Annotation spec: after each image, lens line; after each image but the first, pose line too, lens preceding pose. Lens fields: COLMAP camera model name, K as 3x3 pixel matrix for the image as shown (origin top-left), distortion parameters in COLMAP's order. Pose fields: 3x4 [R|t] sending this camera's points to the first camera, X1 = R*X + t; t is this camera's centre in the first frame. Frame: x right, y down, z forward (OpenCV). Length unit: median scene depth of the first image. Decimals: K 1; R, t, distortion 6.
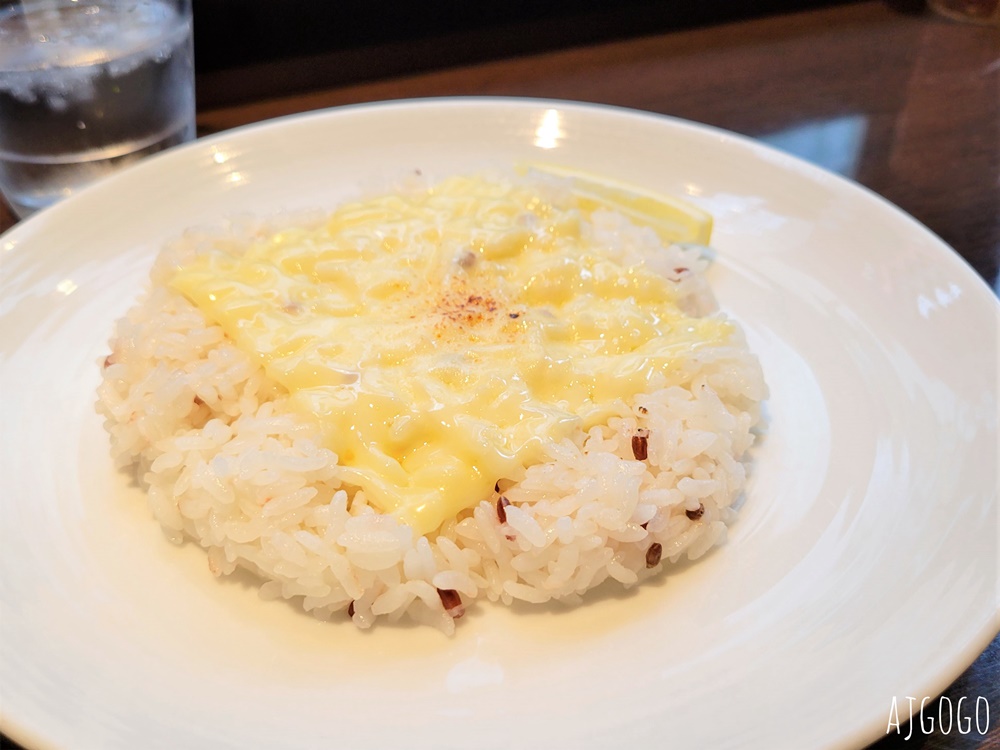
lens RADIAL K [[990.6, 0, 503.4], [0, 990.6, 379.6], [0, 0, 1]] dist [-0.005256, 0.000000]
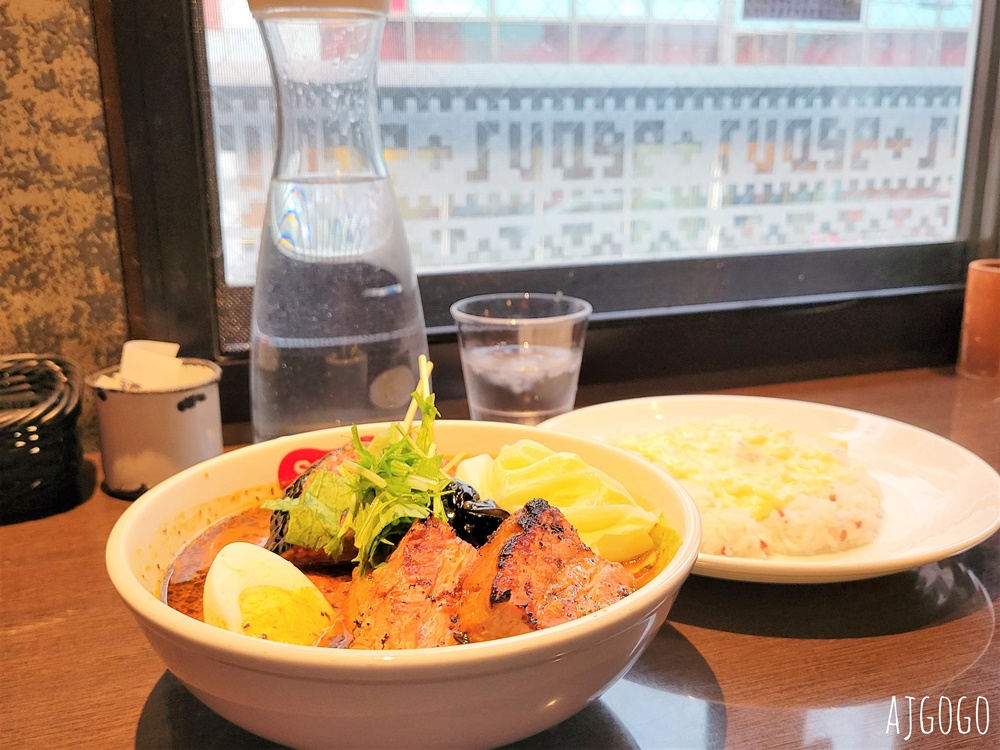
lens RADIAL K [[990.6, 0, 499.0], [0, 990.6, 376.5], [0, 0, 1]] dist [-0.005256, 0.000000]
pose [[0.996282, 0.022320, -0.083213, -0.487148], [-0.052809, 0.921352, -0.385125, 0.772927], [0.068072, 0.388087, 0.919105, -1.426113]]
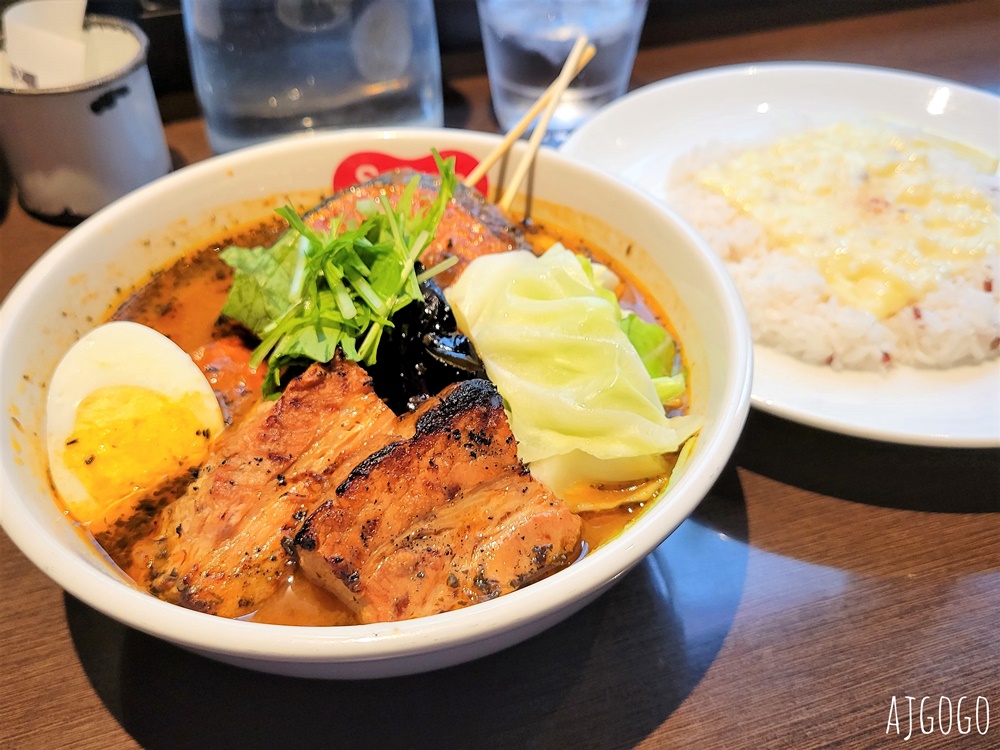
lens RADIAL K [[990.6, 0, 501.1], [0, 990.6, 371.7], [0, 0, 1]] dist [-0.005256, 0.000000]
pose [[0.994597, 0.067698, -0.078704, -0.586129], [-0.061324, 0.994846, 0.080754, 0.130390], [0.083765, -0.075492, 0.993622, -0.868924]]
